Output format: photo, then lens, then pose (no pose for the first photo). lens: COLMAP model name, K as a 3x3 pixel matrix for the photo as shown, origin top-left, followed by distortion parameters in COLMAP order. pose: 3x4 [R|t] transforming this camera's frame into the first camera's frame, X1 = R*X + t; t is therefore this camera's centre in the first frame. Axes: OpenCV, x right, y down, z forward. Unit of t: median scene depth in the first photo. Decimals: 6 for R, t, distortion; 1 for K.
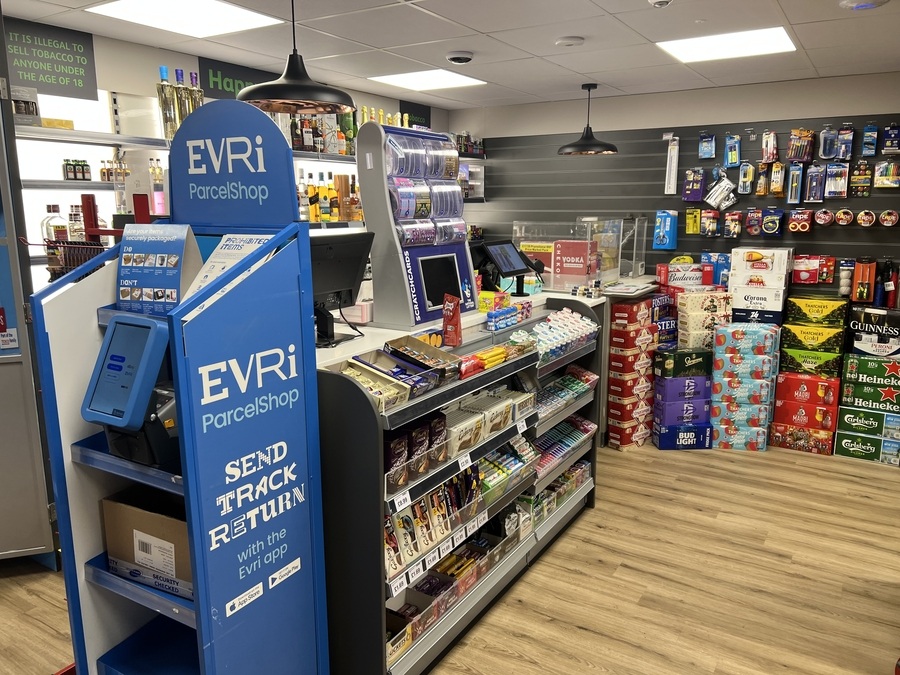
lens RADIAL K [[681.4, 0, 449.1], [0, 681.4, 333.2], [0, 0, 1]] dist [0.068054, -0.076818]
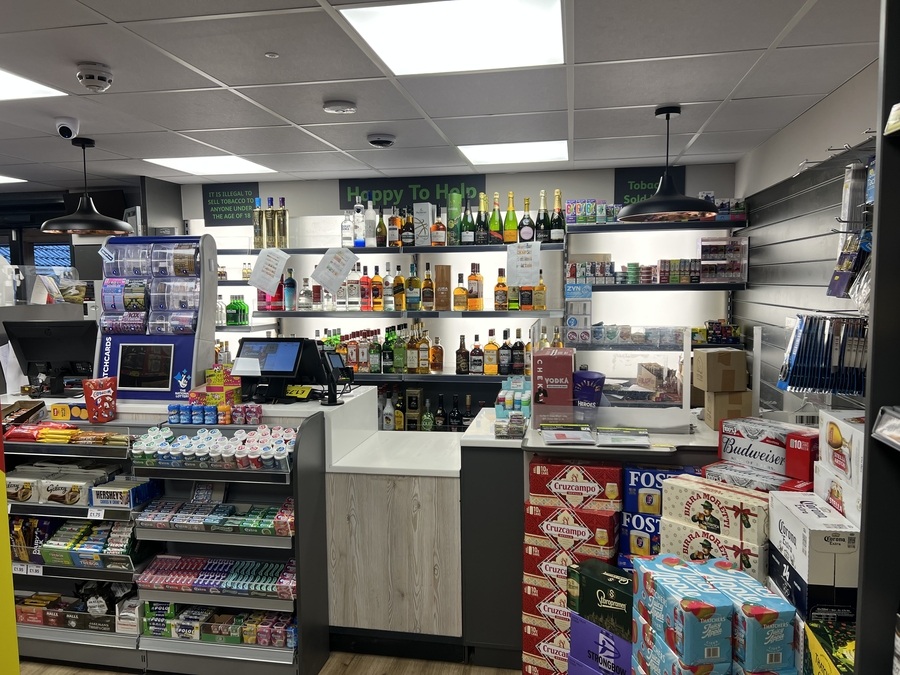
lens RADIAL K [[681.4, 0, 448.5], [0, 681.4, 339.3], [0, 0, 1]] dist [0.068054, -0.076818]
pose [[0.358724, 0.076820, -0.930277, 1.066081], [-0.168788, 0.985518, 0.016295, -0.196117], [0.918056, 0.151174, 0.366495, 0.908571]]
